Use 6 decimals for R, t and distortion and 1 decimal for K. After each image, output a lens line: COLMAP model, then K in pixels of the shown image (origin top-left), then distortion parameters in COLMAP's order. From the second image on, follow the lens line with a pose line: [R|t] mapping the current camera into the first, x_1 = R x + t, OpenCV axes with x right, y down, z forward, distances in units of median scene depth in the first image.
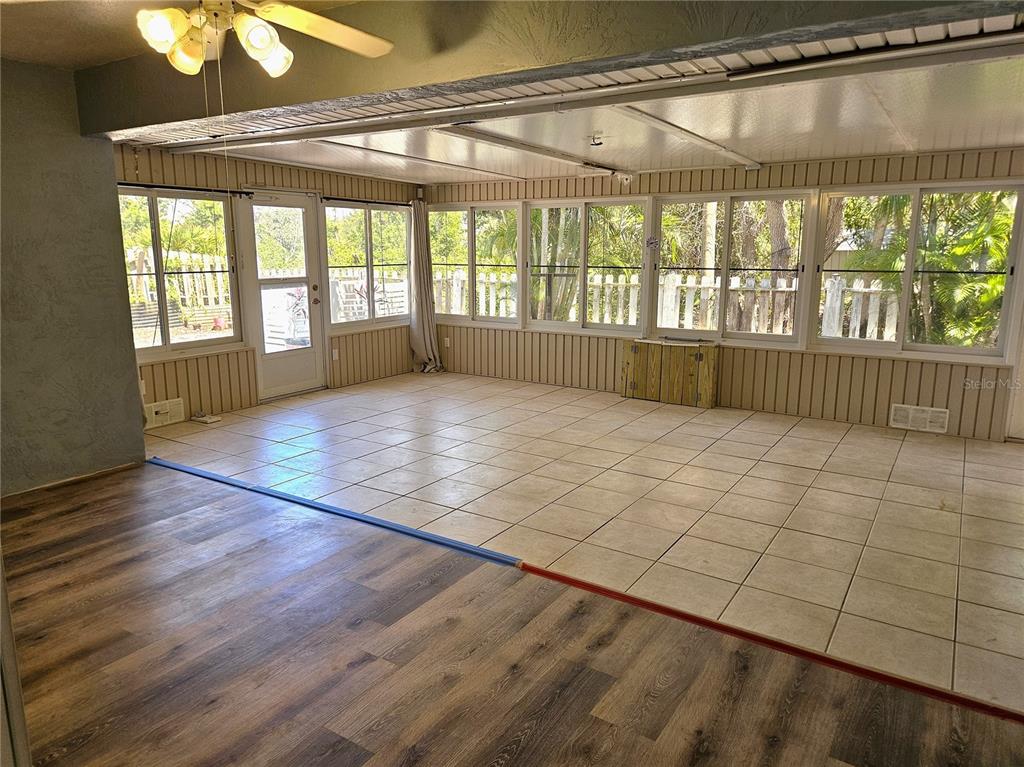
lens RADIAL K [[697.8, 0, 512.0], [0, 697.8, 383.5], [0, 0, 1]] dist [0.074608, -0.063040]
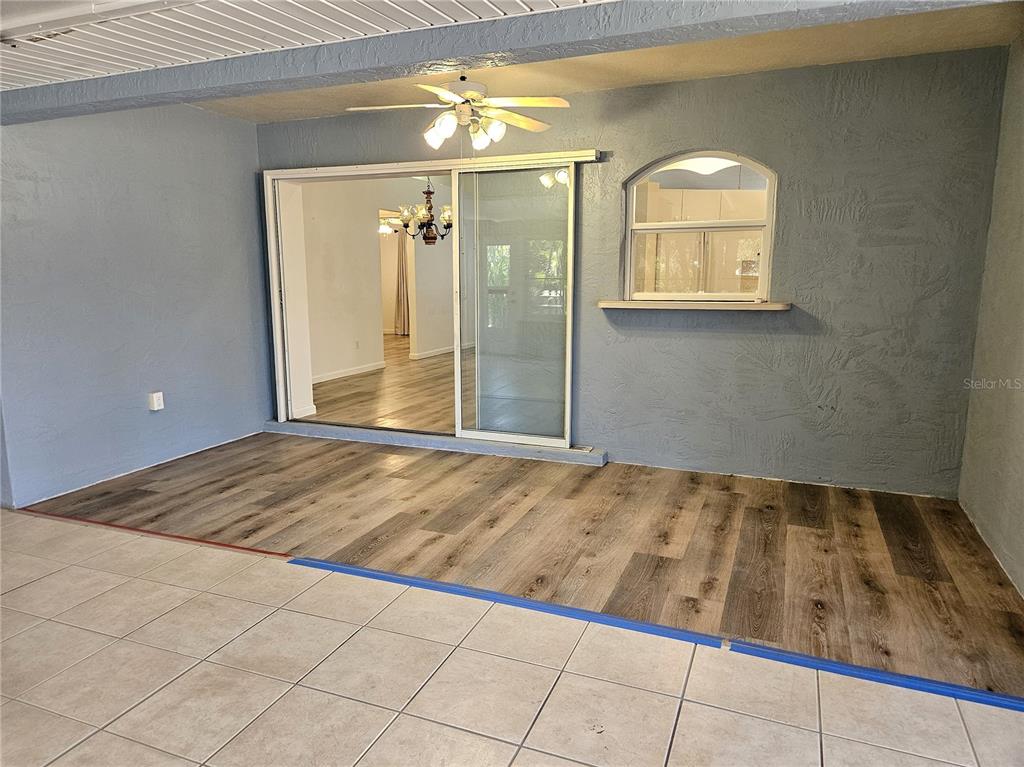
lens RADIAL K [[697.8, 0, 512.0], [0, 697.8, 383.5], [0, 0, 1]] dist [0.074608, -0.063040]
pose [[-0.983003, 0.030492, -0.181038, -0.158932], [-0.034498, 0.937866, 0.345279, -0.426036], [0.180318, 0.345656, -0.920873, 2.410596]]
